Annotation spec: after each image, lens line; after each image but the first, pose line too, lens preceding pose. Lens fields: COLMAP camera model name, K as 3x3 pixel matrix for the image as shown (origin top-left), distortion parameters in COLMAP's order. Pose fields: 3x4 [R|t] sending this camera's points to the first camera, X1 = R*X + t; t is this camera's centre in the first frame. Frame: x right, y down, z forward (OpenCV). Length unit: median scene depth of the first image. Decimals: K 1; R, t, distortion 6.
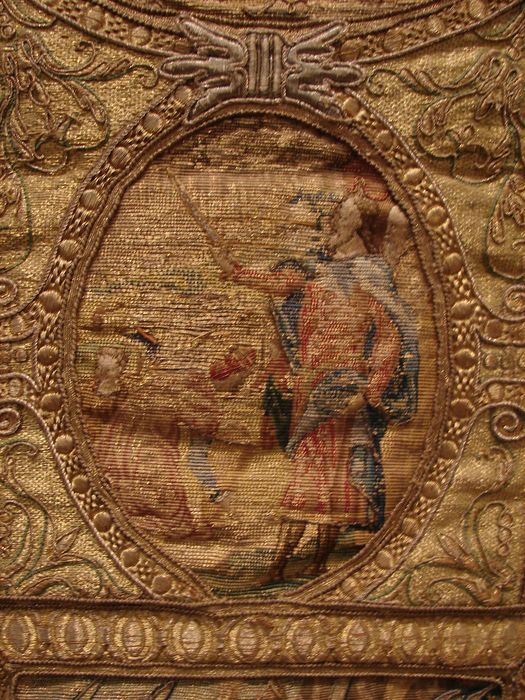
lens RADIAL K [[721.2, 0, 262.5], [0, 721.2, 350.0], [0, 0, 1]] dist [-0.190616, 0.194983]
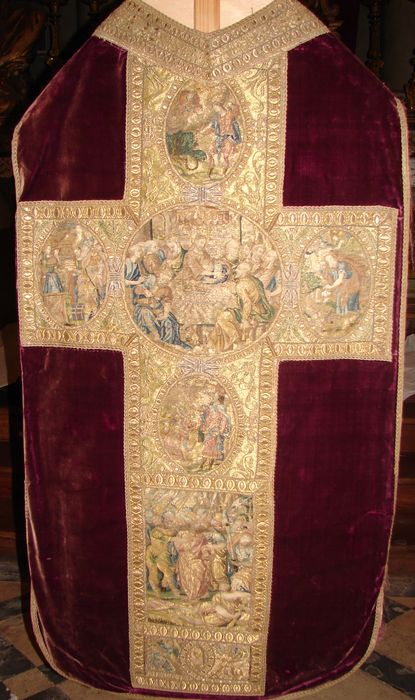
lens RADIAL K [[687.8, 0, 207.5], [0, 687.8, 350.0], [0, 0, 1]] dist [-0.005474, -0.005380]
pose [[0.992014, 0.034730, -0.121252, 0.605508], [-0.020675, 0.993115, 0.115306, -1.015488], [0.124422, -0.111879, 0.985902, -3.495047]]
